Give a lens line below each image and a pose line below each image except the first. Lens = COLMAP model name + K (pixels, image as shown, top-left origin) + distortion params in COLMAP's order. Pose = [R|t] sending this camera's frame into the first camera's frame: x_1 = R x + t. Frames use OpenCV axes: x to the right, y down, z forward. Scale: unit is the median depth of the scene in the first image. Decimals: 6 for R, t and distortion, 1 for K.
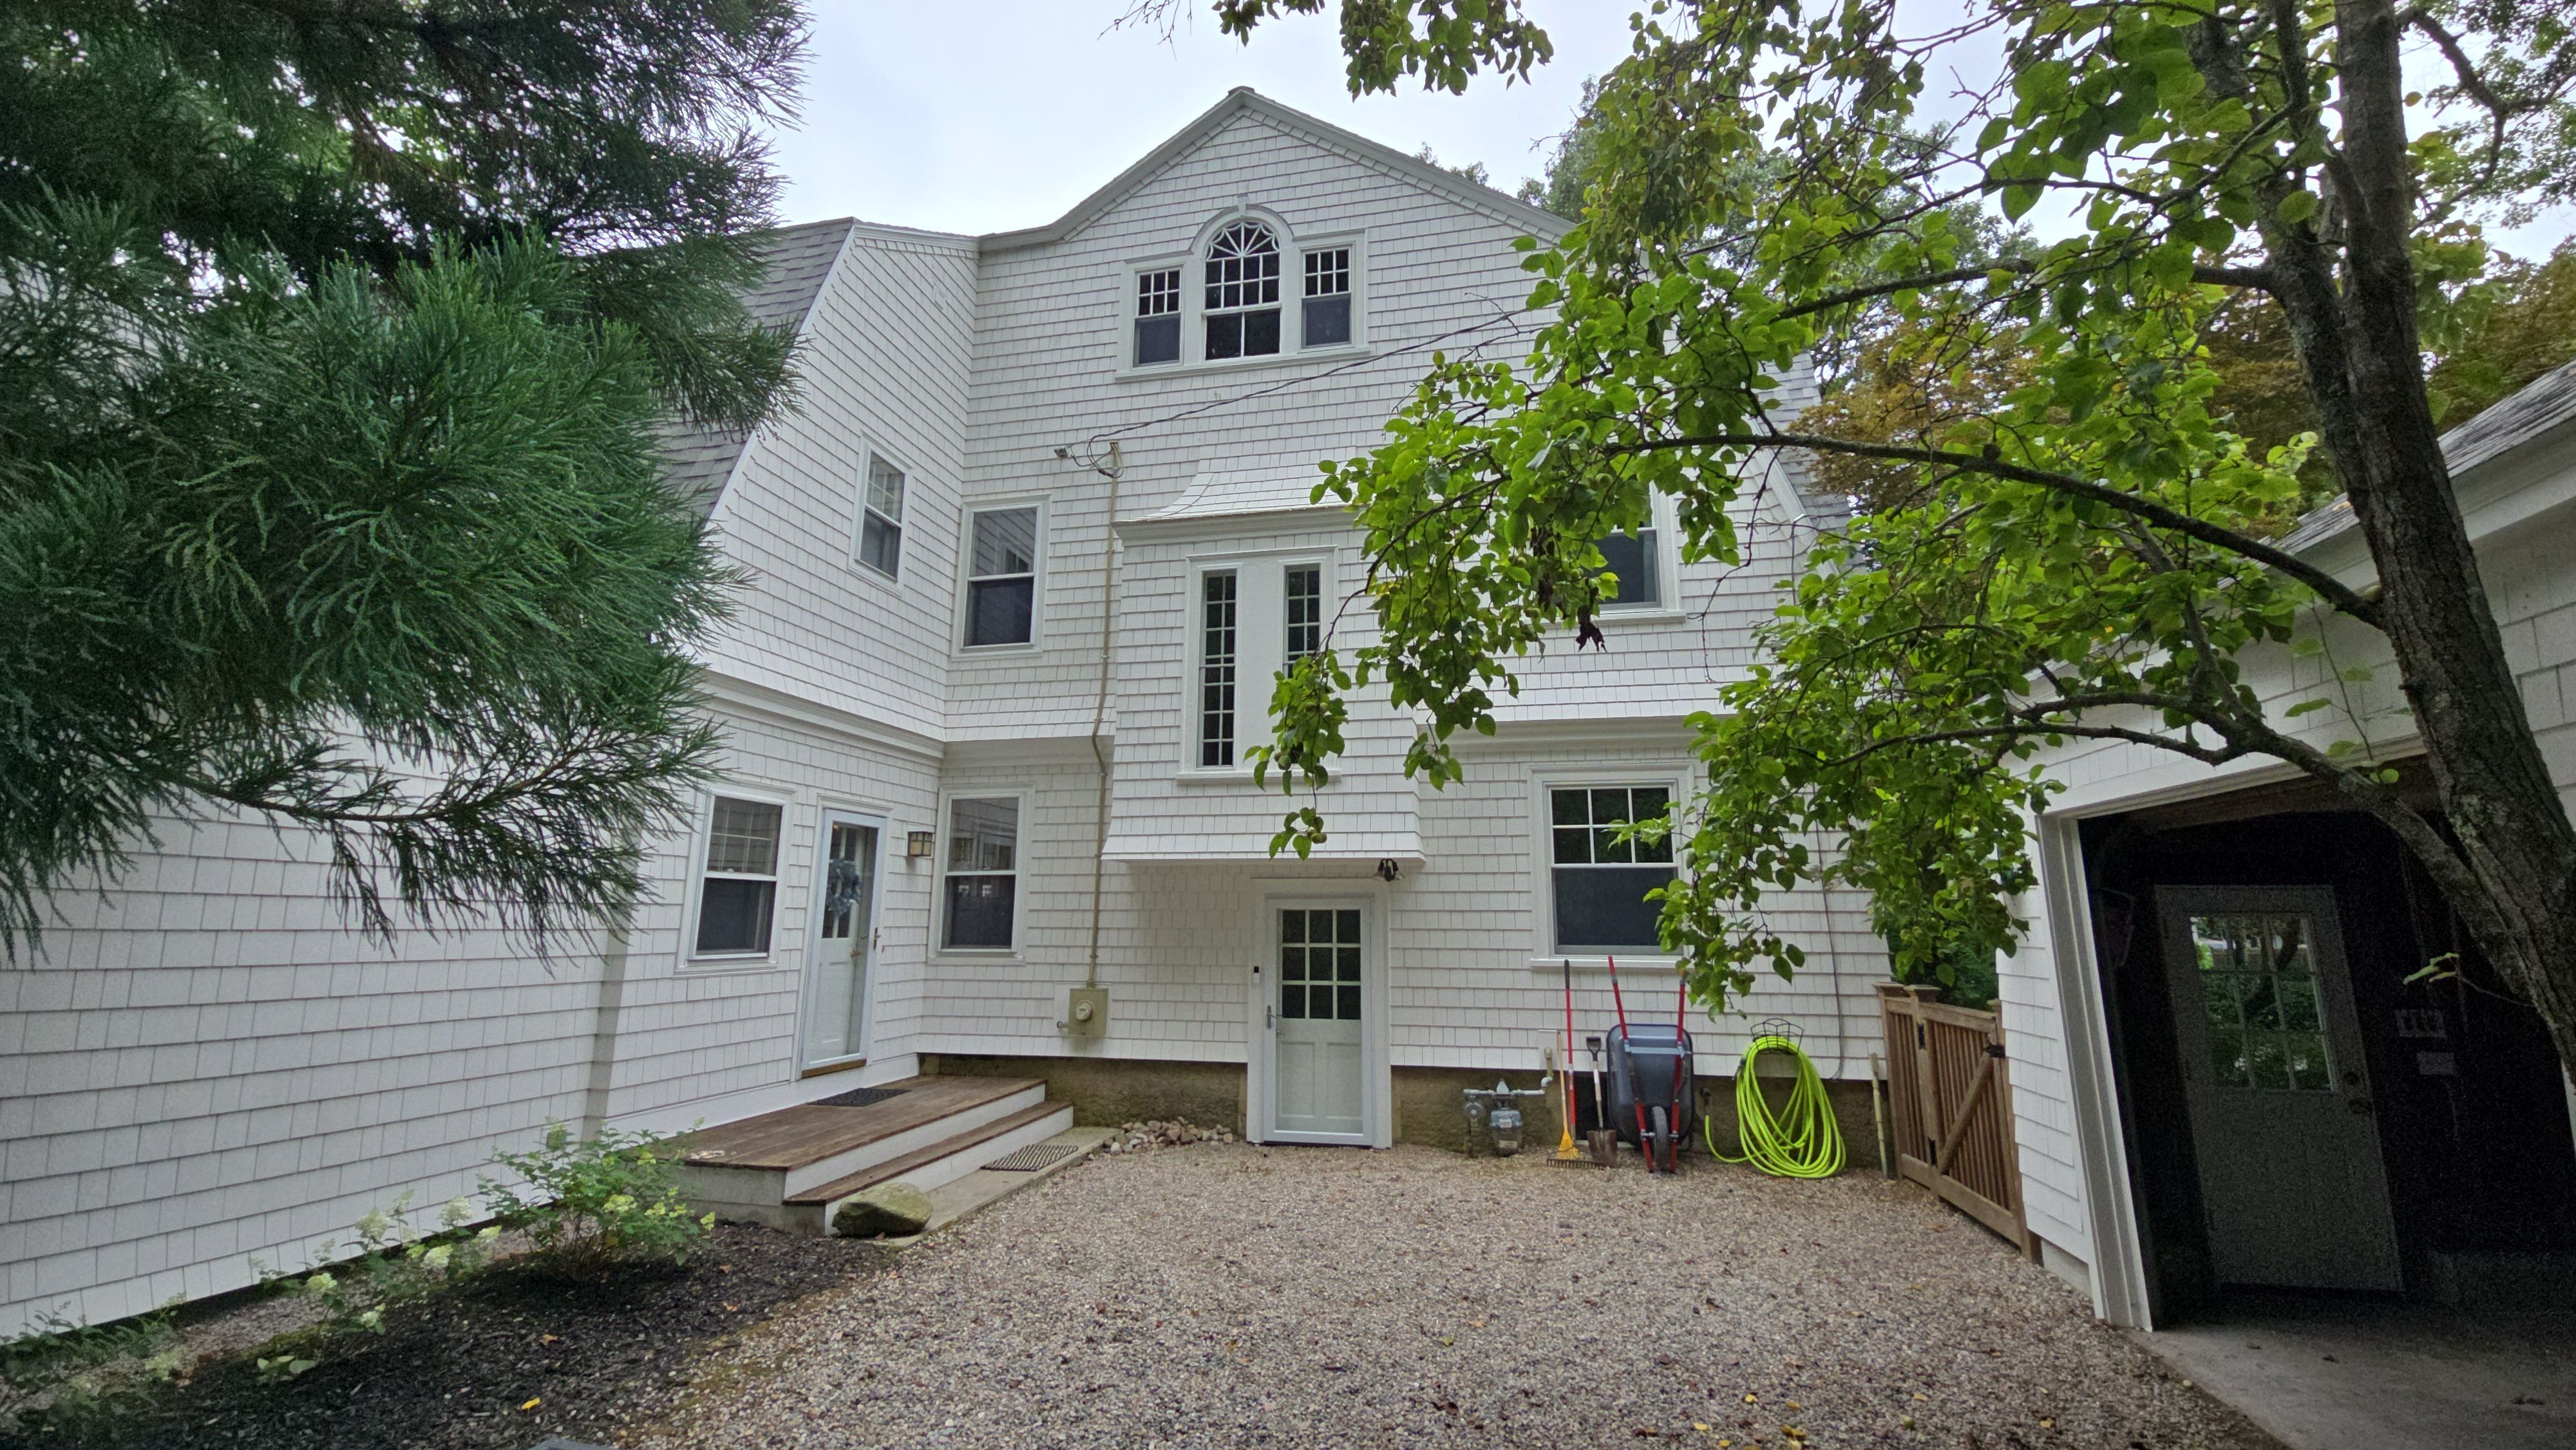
lens RADIAL K [[1036.0, 0, 1299.4], [0, 1036.0, 723.9], [0, 0, 1]] dist [0.004721, 0.000475]
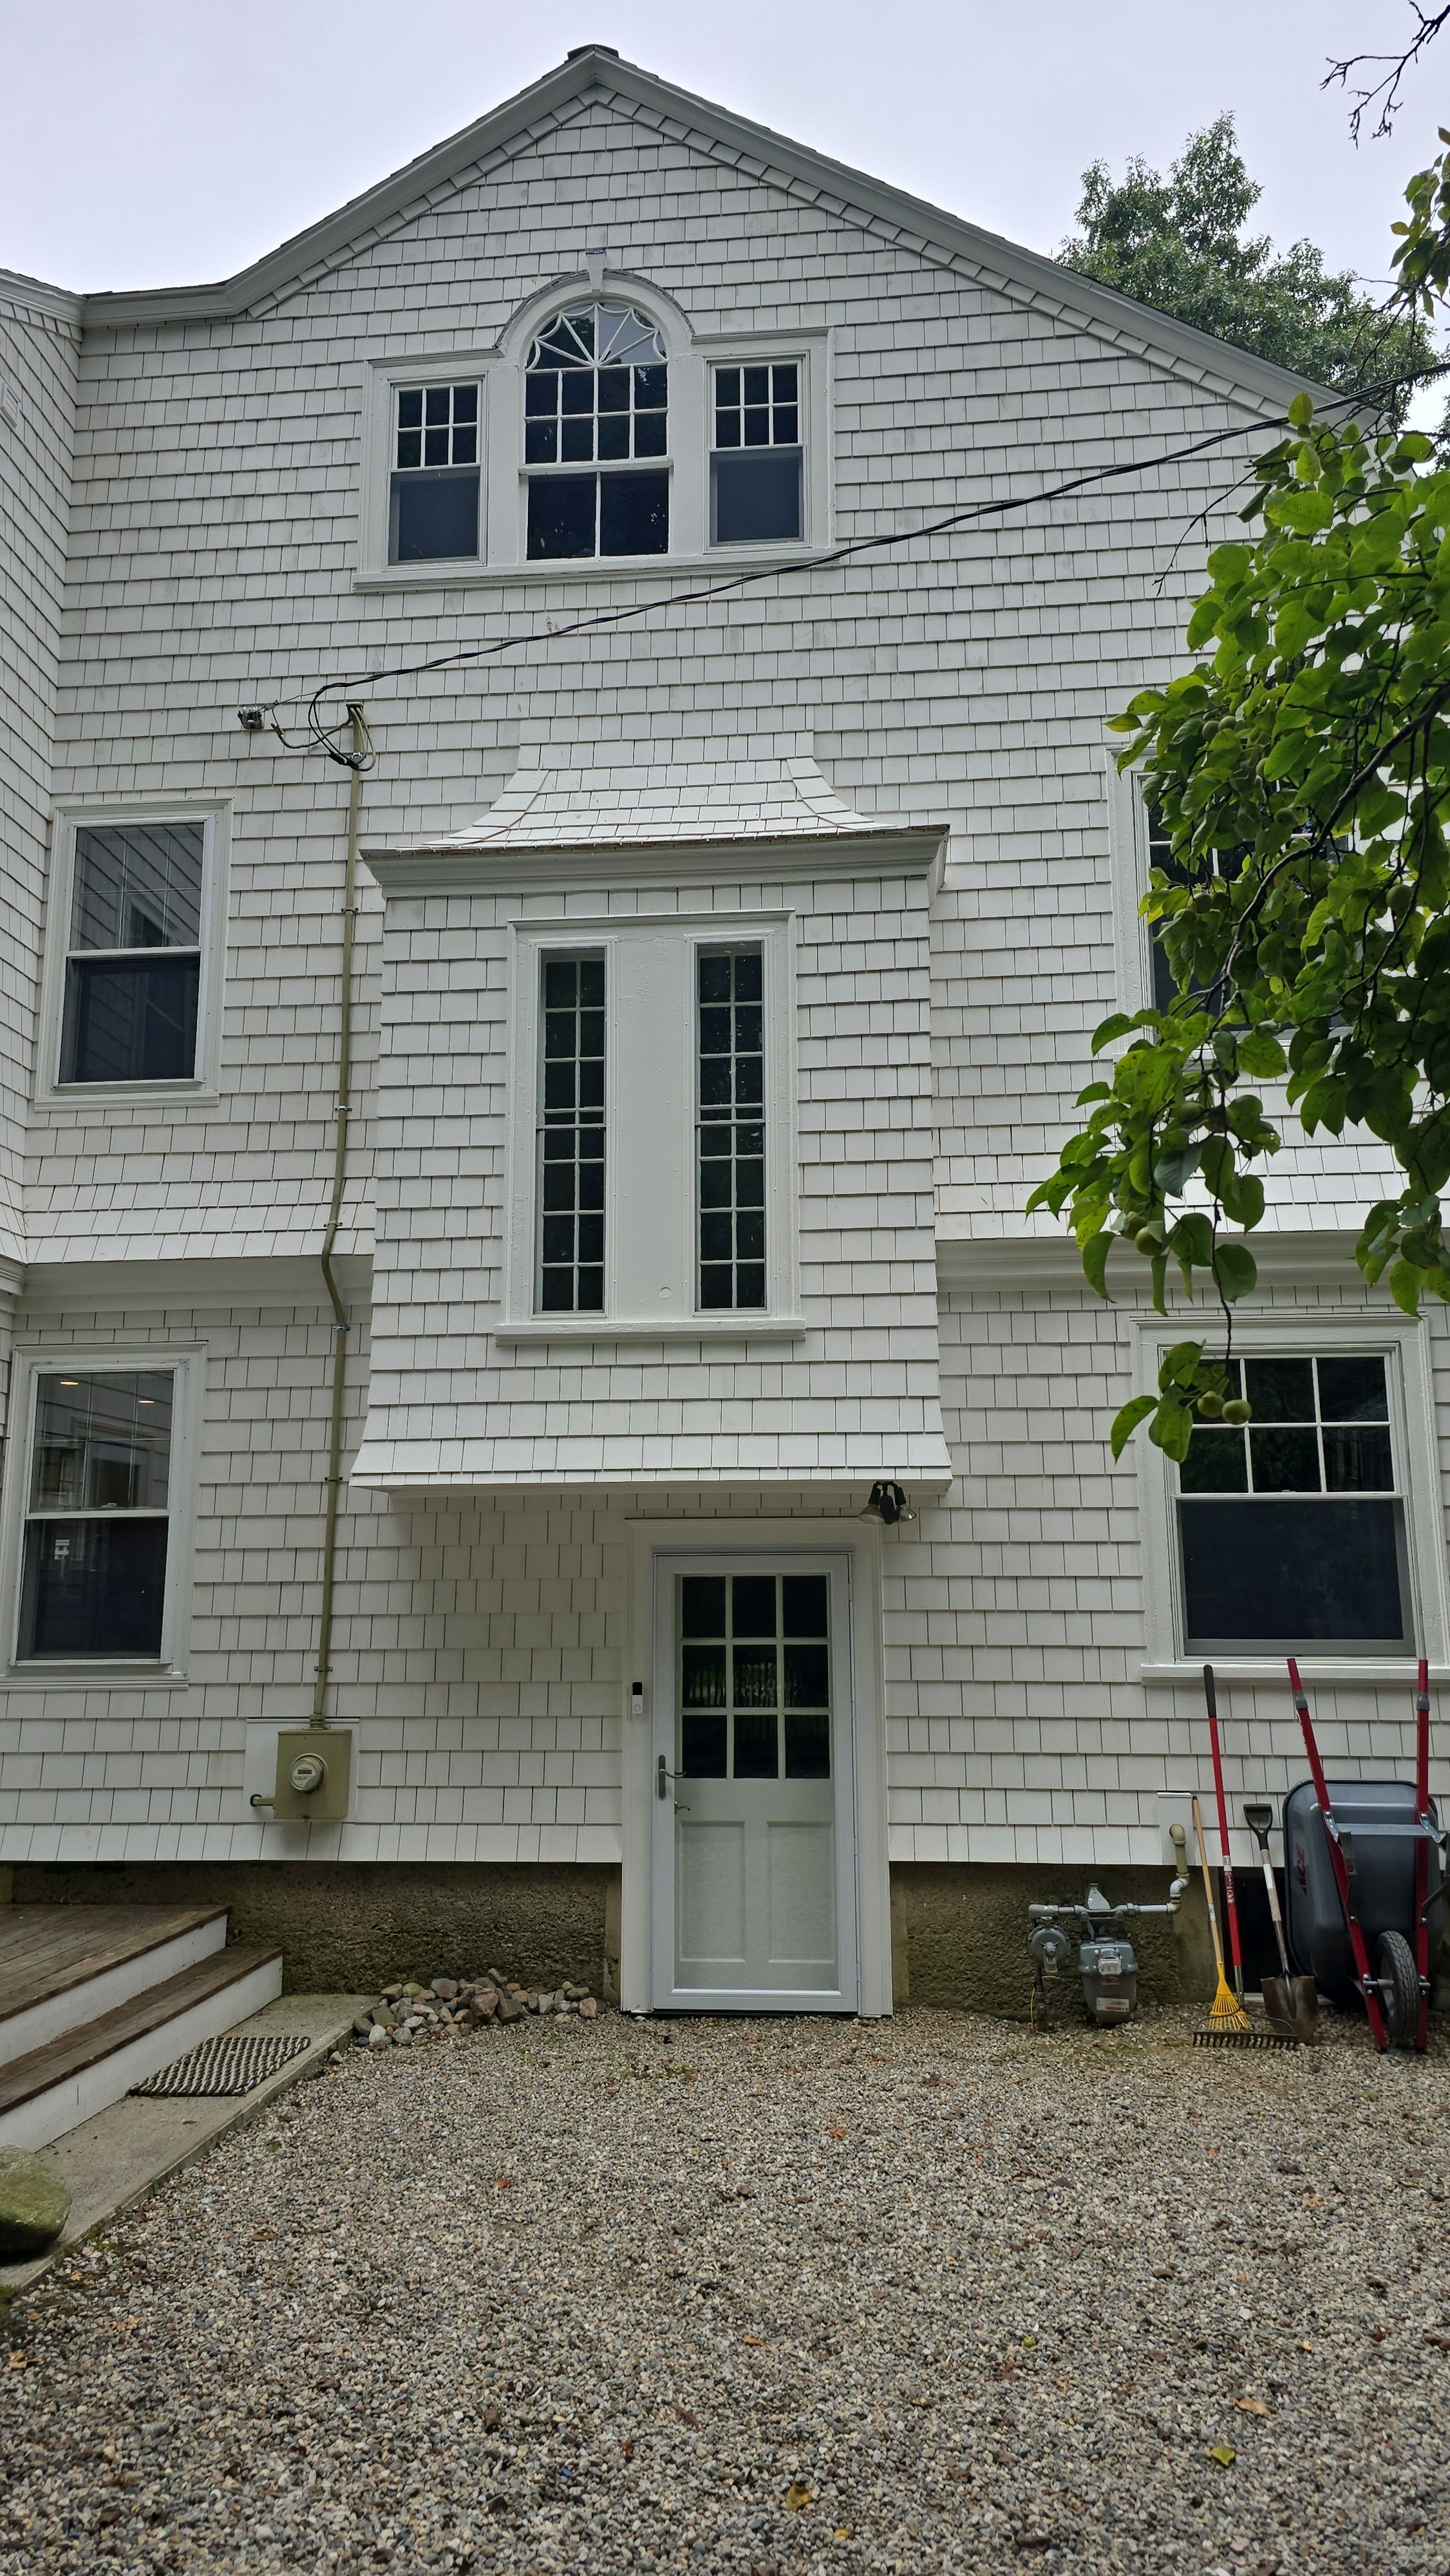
lens RADIAL K [[1723.5, 0, 739.1], [0, 1723.5, 1294.0], [0, 0, 1]] dist [0.057440, -0.036665]
pose [[0.993864, 0.010542, 0.110108, -0.088194], [-0.012168, 0.999826, 0.014105, 0.017249], [-0.109940, -0.015359, 0.993820, 0.099429]]
